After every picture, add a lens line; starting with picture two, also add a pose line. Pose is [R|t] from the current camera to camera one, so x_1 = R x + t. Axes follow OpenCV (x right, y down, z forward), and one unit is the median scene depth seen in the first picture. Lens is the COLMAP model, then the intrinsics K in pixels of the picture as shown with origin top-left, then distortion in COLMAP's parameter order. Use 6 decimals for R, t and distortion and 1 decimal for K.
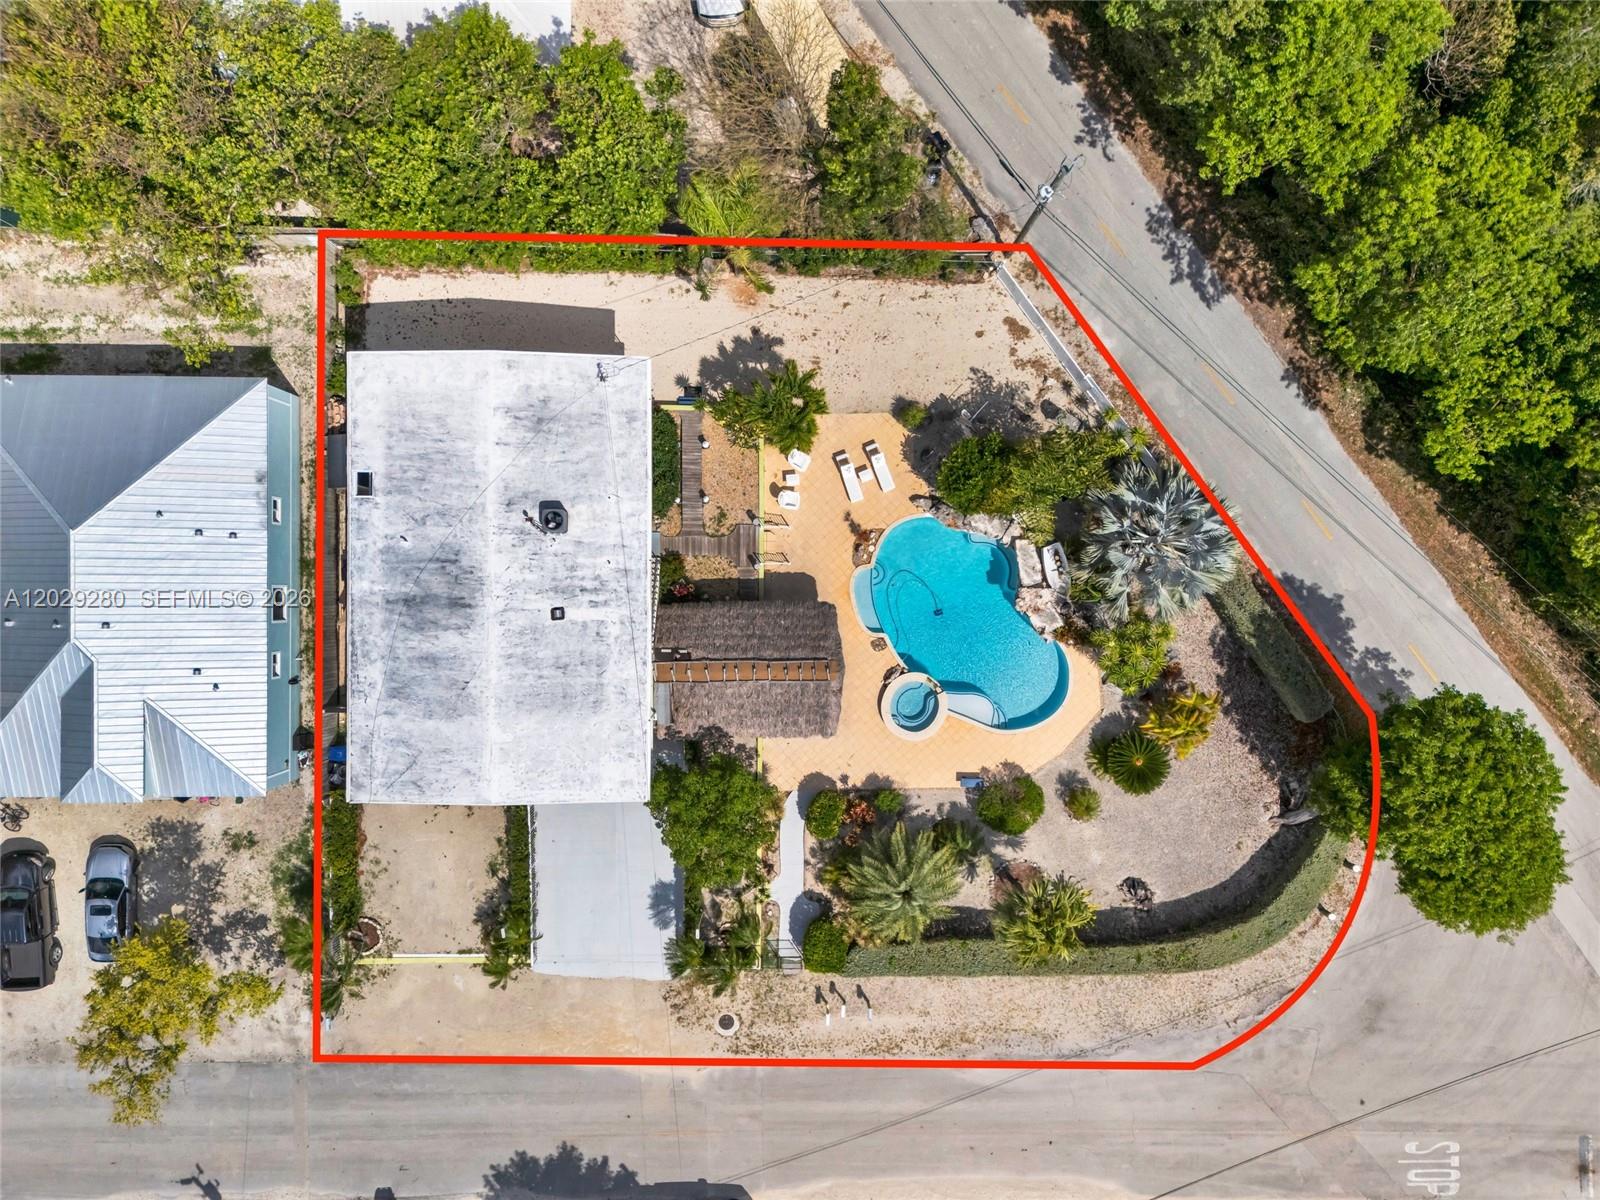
lens RADIAL K [[1189.2, 0, 800.0], [0, 1189.2, 600.0], [0, 0, 1]] dist [0.064899, -0.060706]
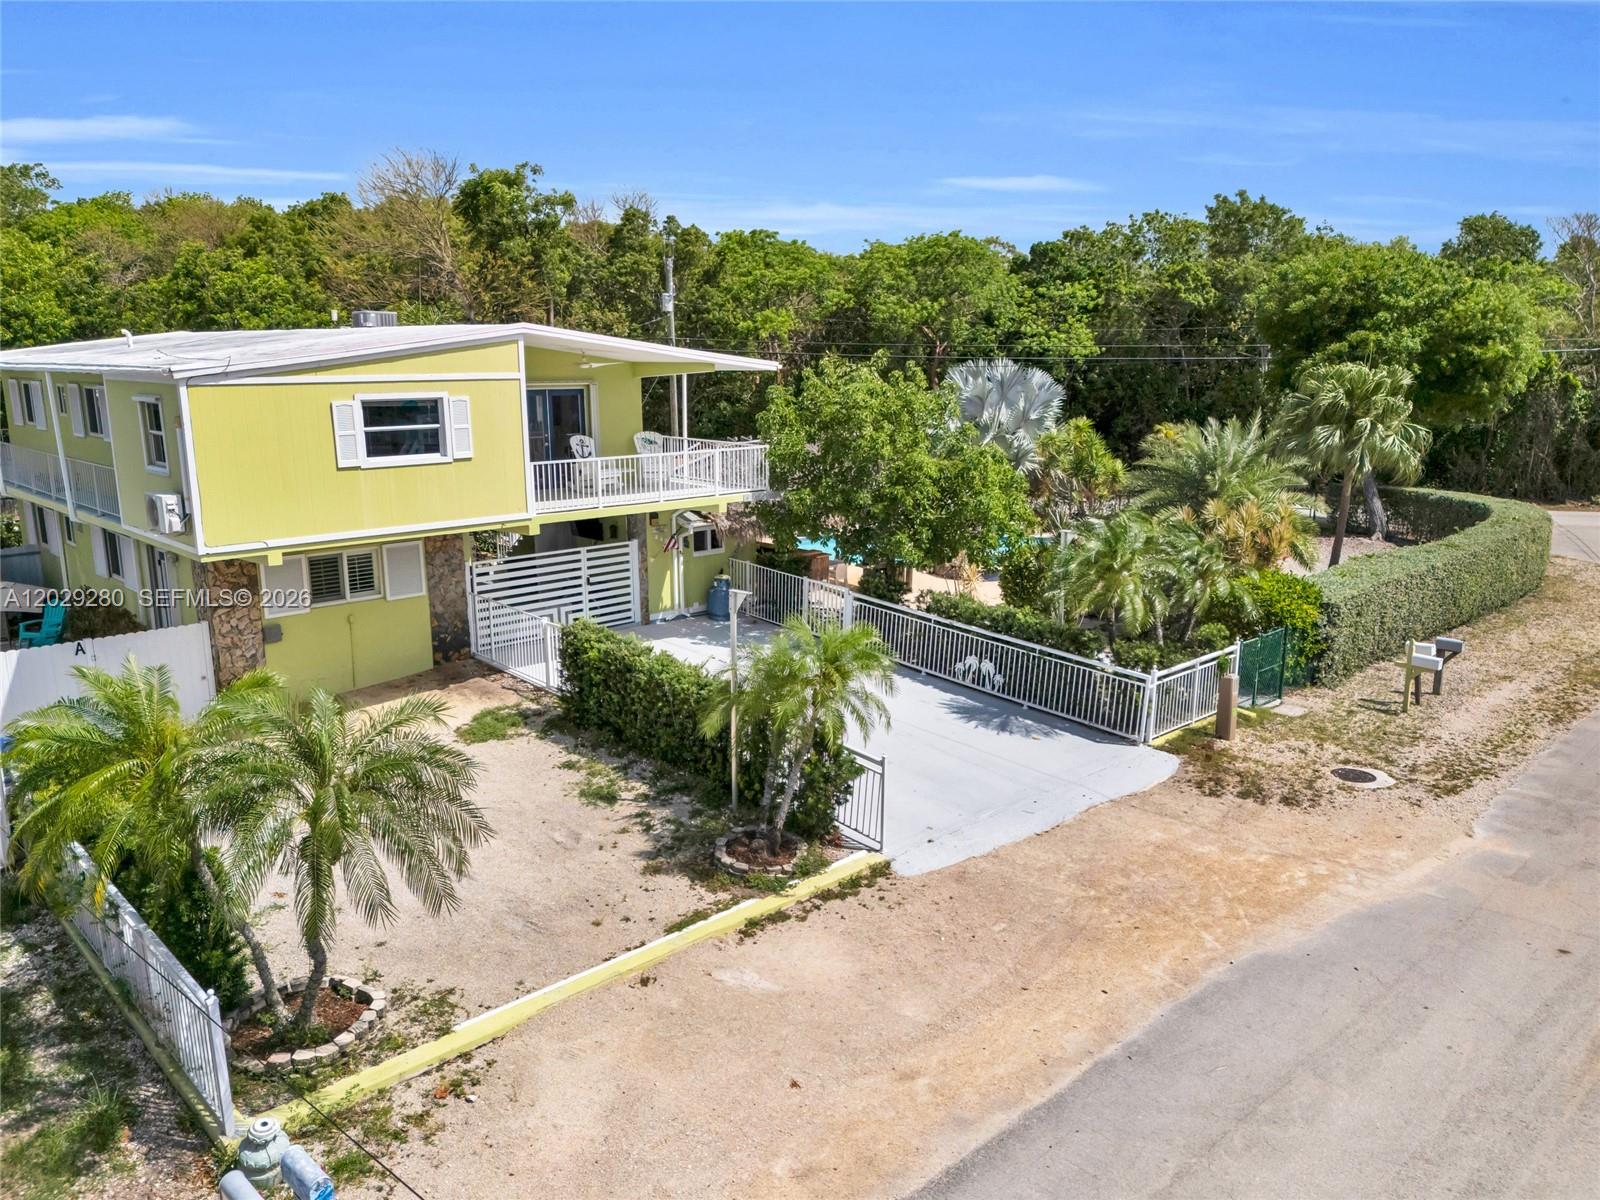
lens RADIAL K [[1189.2, 0, 800.0], [0, 1189.2, 600.0], [0, 0, 1]] dist [0.064899, -0.060706]
pose [[0.719900, -0.158687, 0.675694, -0.435782], [0.693596, 0.128231, -0.708859, 0.497870], [0.025842, 0.978966, 0.202378, 0.877662]]
